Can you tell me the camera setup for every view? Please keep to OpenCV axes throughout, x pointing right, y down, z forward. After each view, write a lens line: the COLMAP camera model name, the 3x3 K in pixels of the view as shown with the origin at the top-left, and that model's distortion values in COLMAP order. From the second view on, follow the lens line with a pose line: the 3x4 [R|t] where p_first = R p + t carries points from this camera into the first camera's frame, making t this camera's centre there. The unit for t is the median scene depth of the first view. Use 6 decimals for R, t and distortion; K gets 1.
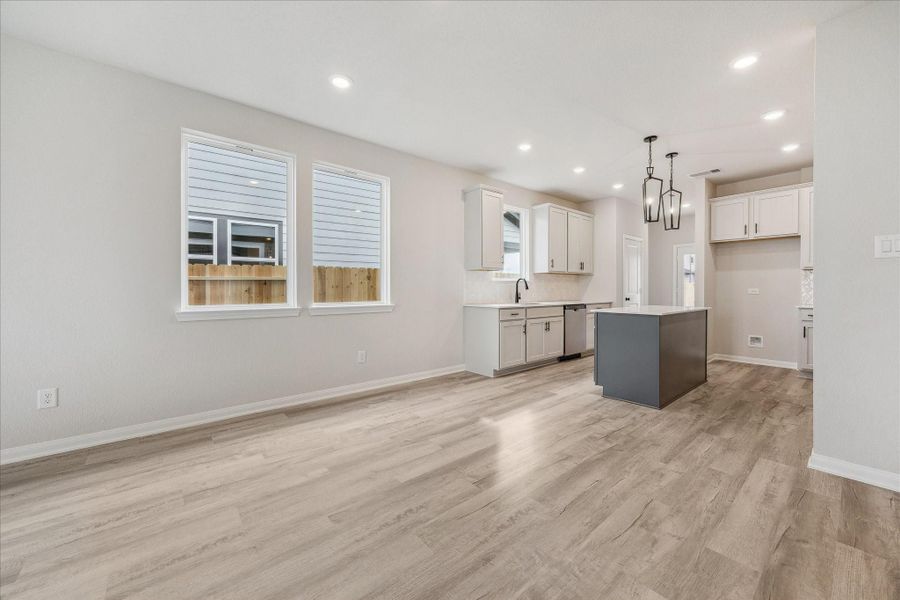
lens RADIAL K [[348.9, 0, 452.5], [0, 348.9, 292.5], [0, 0, 1]] dist [-0.001564, -0.000450]
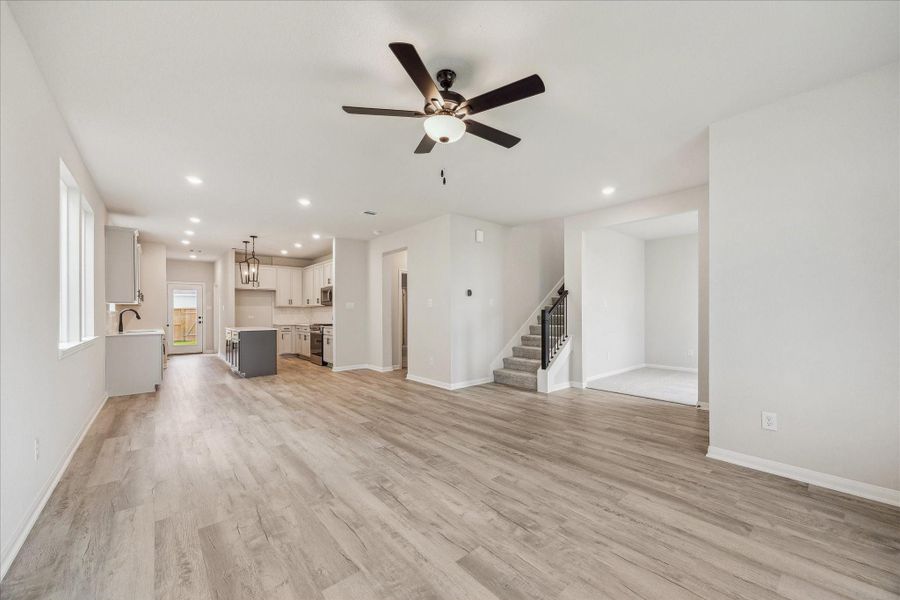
lens RADIAL K [[348.9, 0, 454.6], [0, 348.9, 313.7], [0, 0, 1]] dist [-0.001564, -0.000450]
pose [[-0.001617, -0.003564, 0.999992, -2.098951], [0.011145, 0.999931, 0.003582, -0.042811], [-0.999937, 0.011150, -0.001577, -0.104805]]
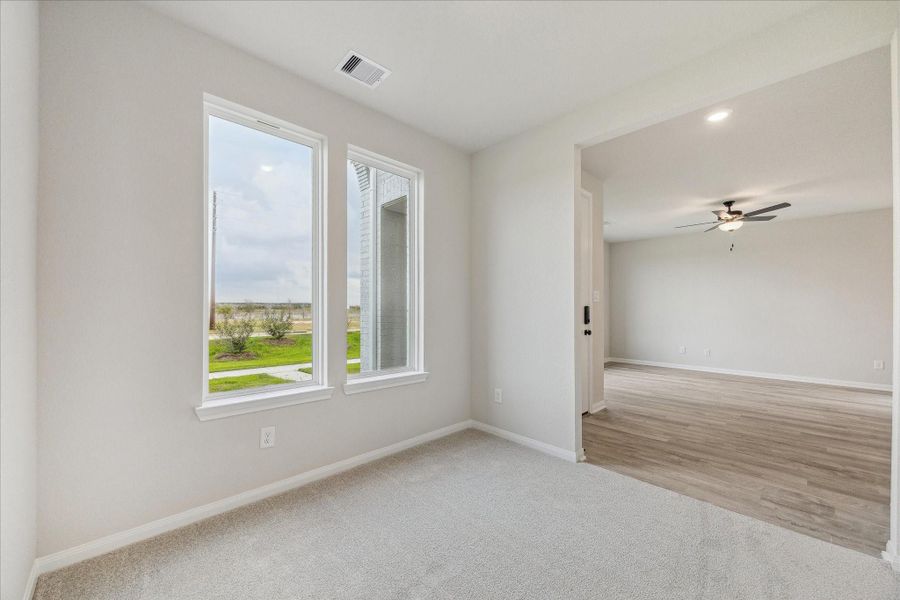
lens RADIAL K [[348.9, 0, 449.6], [0, 348.9, 304.8], [0, 0, 1]] dist [-0.001564, -0.000450]
pose [[0.059445, -0.003765, -0.998224, 0.899542], [-0.006773, 0.999968, -0.004175, -0.044406], [0.998209, 0.007009, 0.059418, -1.915387]]
